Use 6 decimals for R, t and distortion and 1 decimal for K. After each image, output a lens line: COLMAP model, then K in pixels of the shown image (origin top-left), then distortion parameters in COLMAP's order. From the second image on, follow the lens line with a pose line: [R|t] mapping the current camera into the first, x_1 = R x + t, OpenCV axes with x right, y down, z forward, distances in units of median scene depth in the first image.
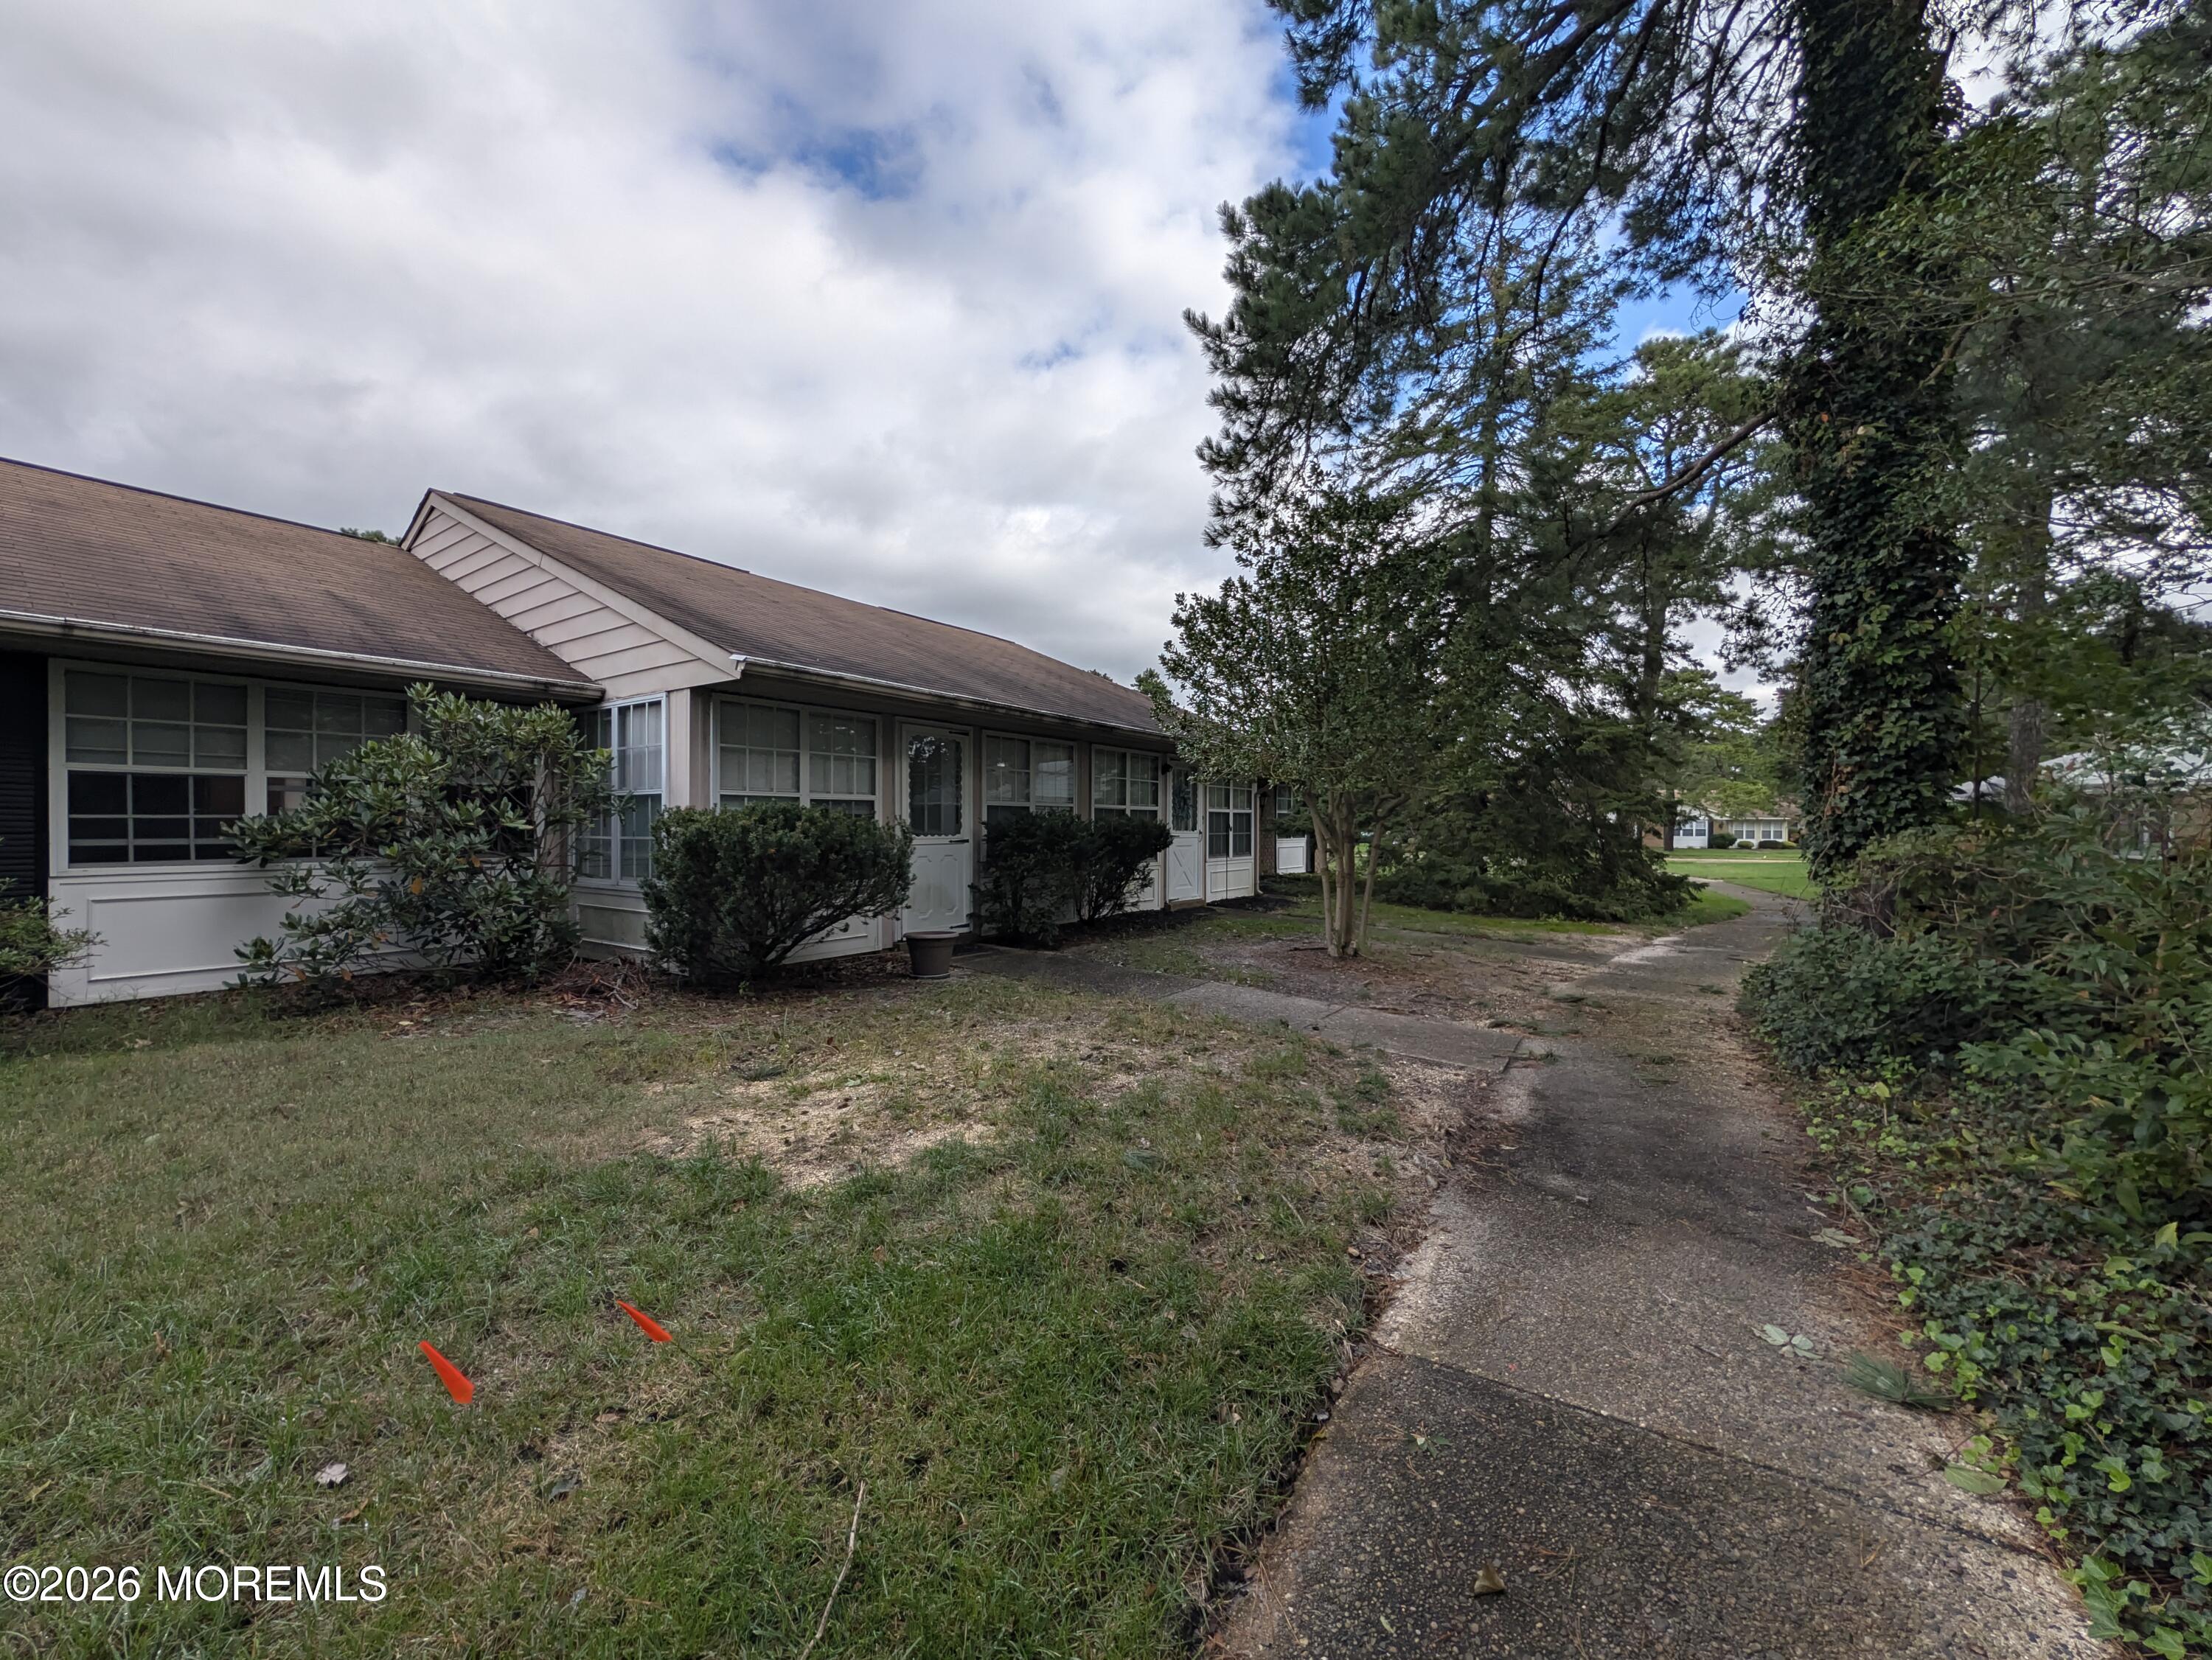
lens RADIAL K [[853.2, 0, 1106.0], [0, 853.2, 830.0], [0, 0, 1]] dist [-0.001924, 0.000334]
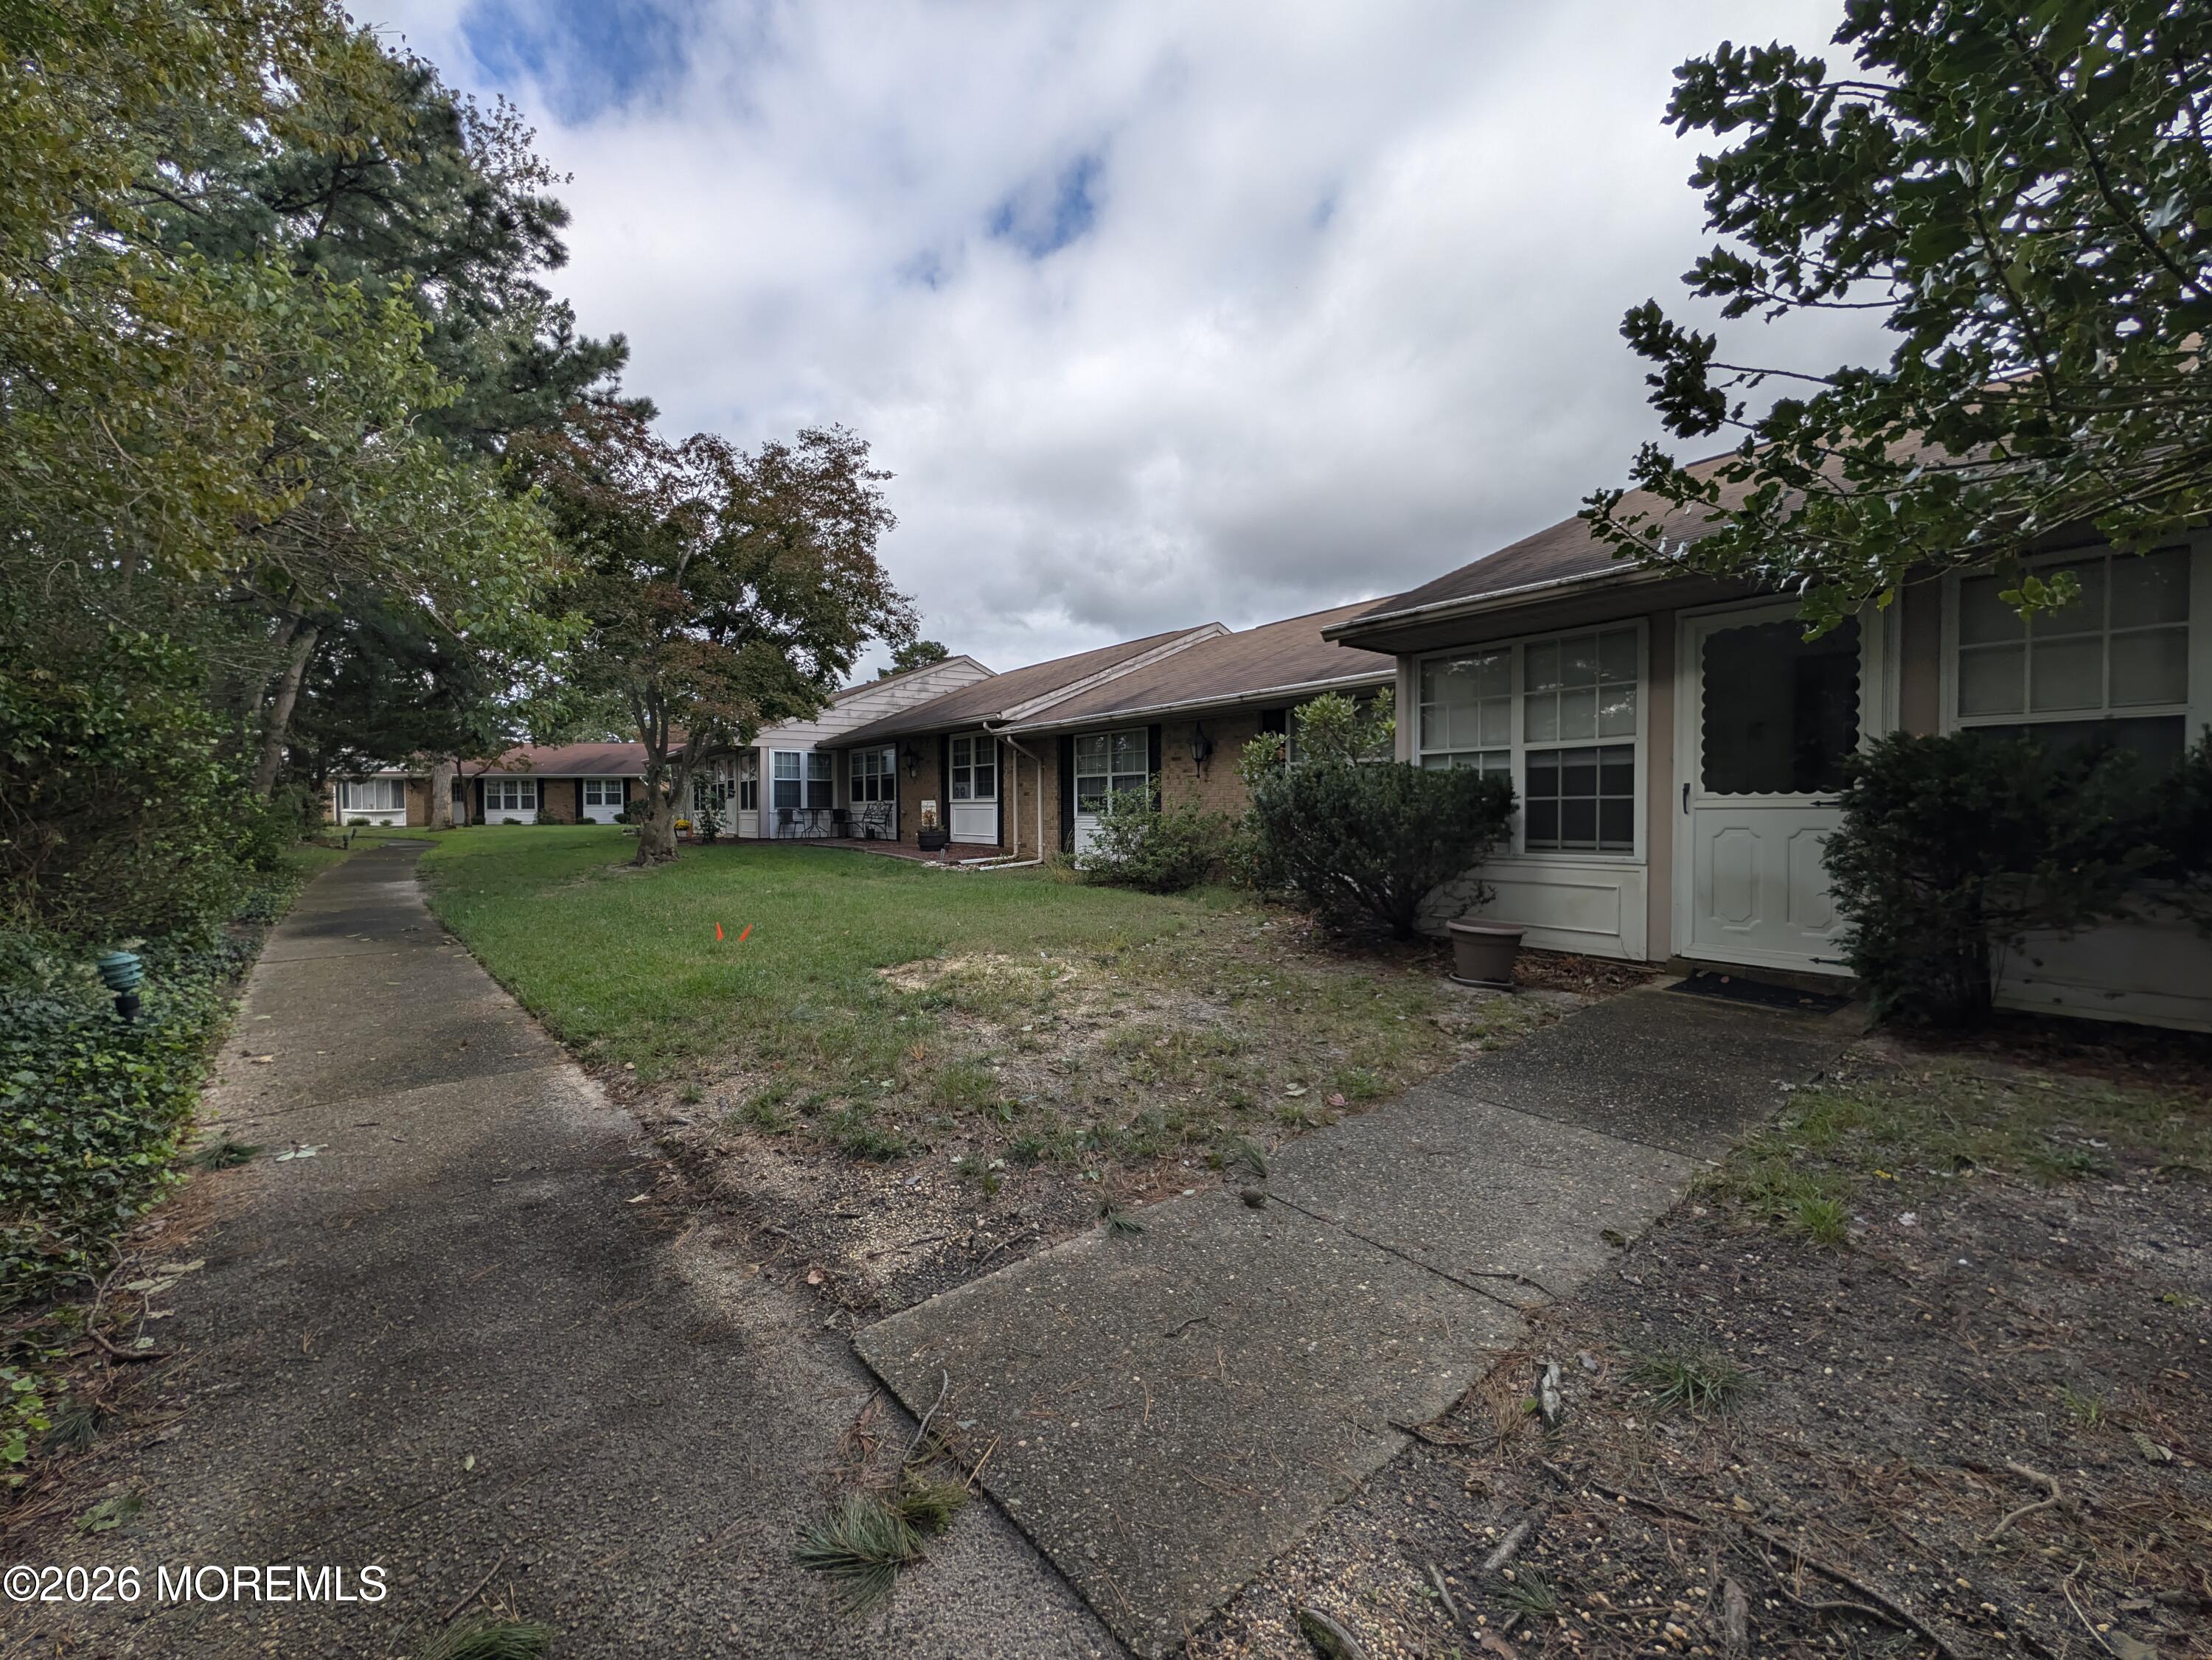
lens RADIAL K [[853.2, 0, 1106.0], [0, 853.2, 830.0], [0, 0, 1]] dist [-0.001924, 0.000334]
pose [[-0.292858, 0.013099, -0.956066, 1.143614], [0.011993, 0.999878, 0.010026, 0.060711], [0.956081, -0.008530, -0.292979, 1.747408]]
